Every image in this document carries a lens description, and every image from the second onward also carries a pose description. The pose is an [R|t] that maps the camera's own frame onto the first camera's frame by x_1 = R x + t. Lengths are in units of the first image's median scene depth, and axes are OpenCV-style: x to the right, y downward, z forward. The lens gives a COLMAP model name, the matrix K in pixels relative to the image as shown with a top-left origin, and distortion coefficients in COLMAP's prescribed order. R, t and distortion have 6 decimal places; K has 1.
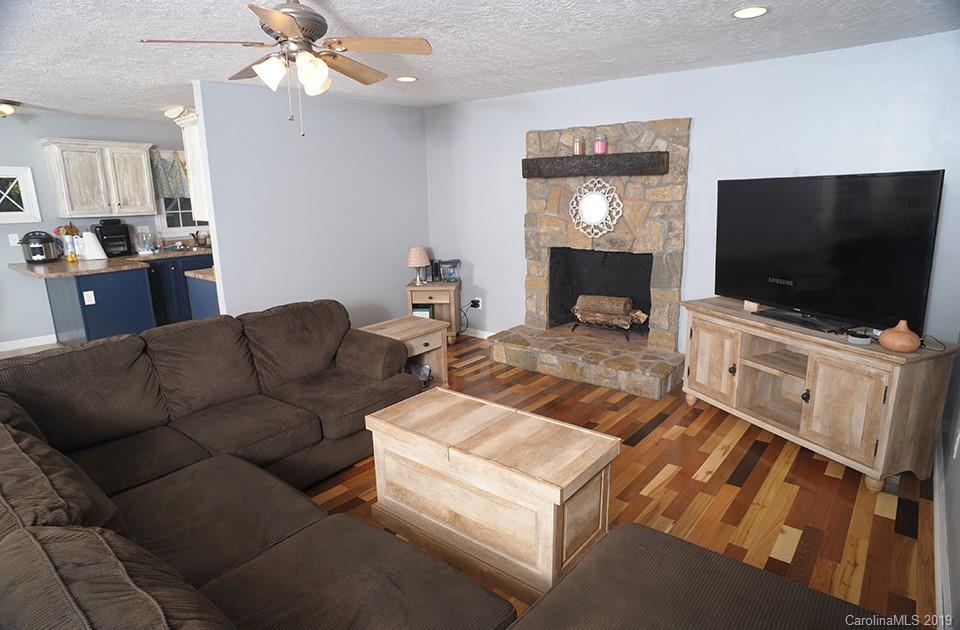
lens RADIAL K [[542.5, 0, 495.0], [0, 542.5, 321.1], [0, 0, 1]] dist [-0.070400, 0.035261]
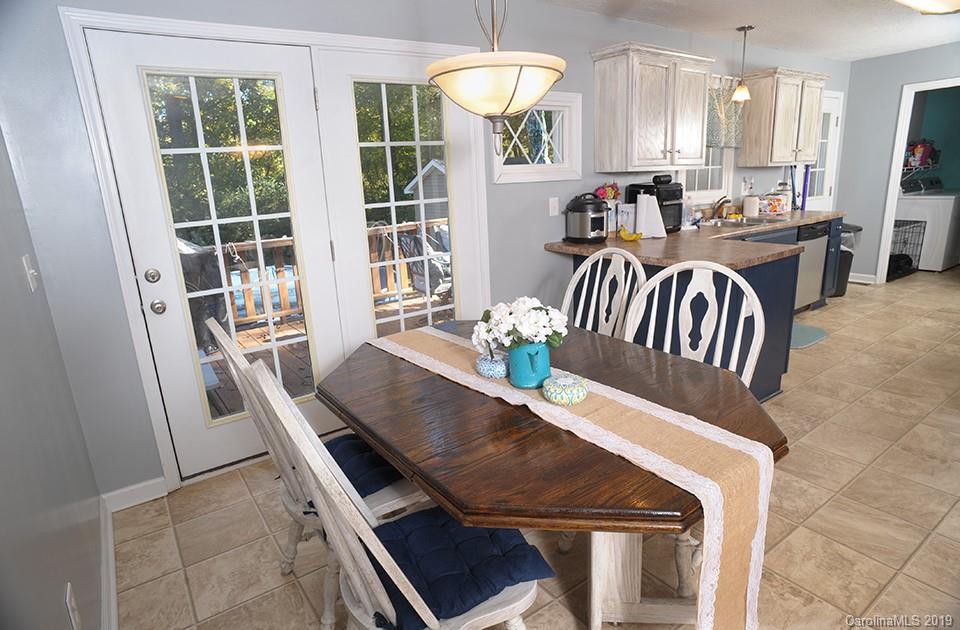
lens RADIAL K [[542.5, 0, 482.6], [0, 542.5, 319.5], [0, 0, 1]] dist [-0.070400, 0.035261]
pose [[0.962573, 0.036018, -0.268620, -0.776292], [-0.026670, 0.998908, 0.038369, -0.037830], [0.269709, -0.029768, 0.962482, 0.316643]]
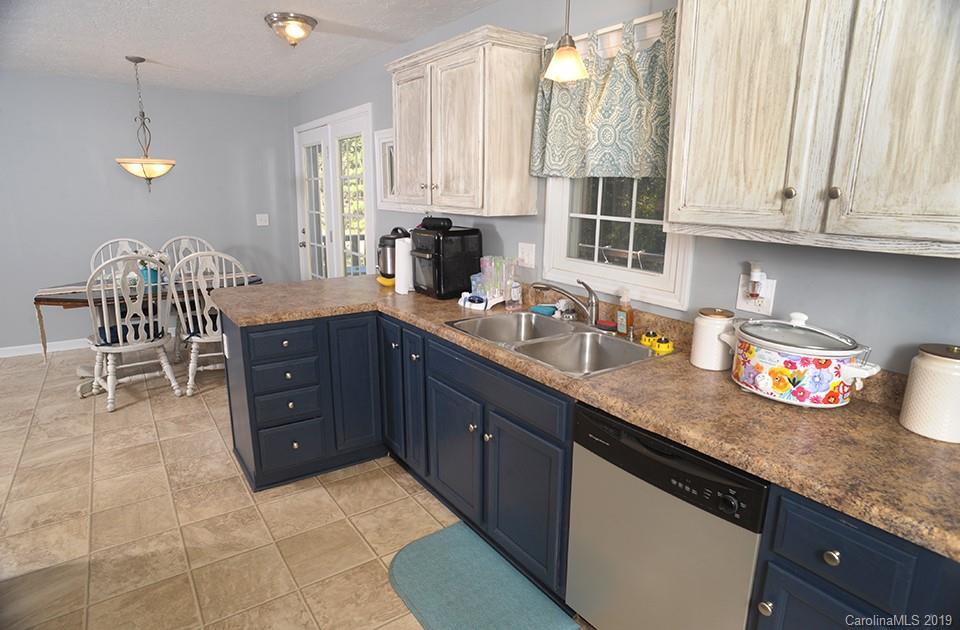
lens RADIAL K [[542.5, 0, 483.0], [0, 542.5, 318.1], [0, 0, 1]] dist [-0.070400, 0.035261]
pose [[-0.276467, 0.223634, -0.934641, -0.271932], [-0.240528, 0.925492, 0.292593, -0.268481], [0.930437, 0.305700, -0.202077, 1.191852]]
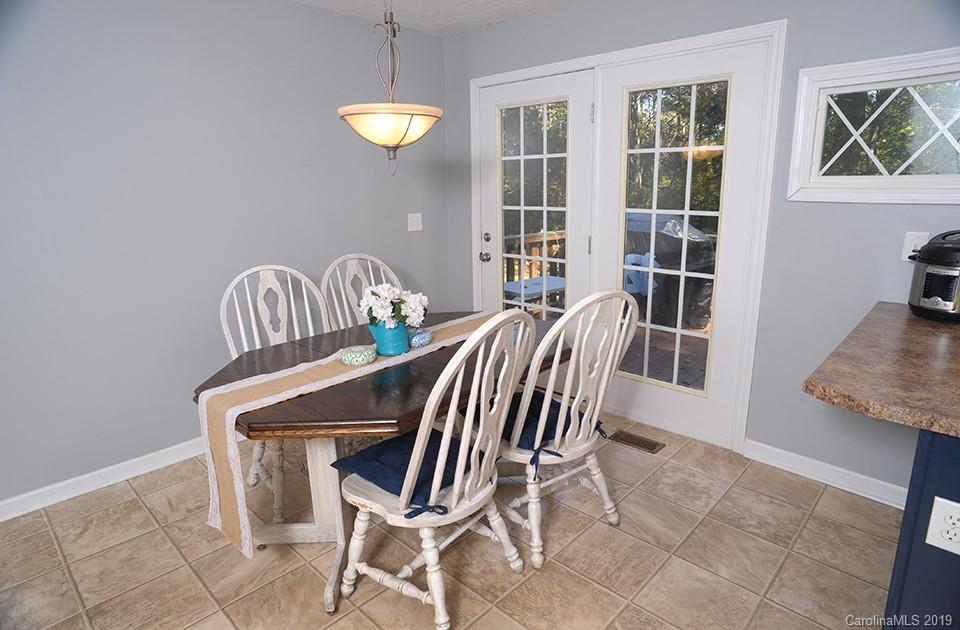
lens RADIAL K [[535.1, 0, 500.3], [0, 535.1, 316.4], [0, 0, 1]] dist [0.001505, 0.005042]
pose [[-0.053264, 0.253867, -0.965771, -0.474534], [-0.232454, 0.937423, 0.259236, -0.131426], [0.971148, 0.238305, 0.009082, 0.673932]]
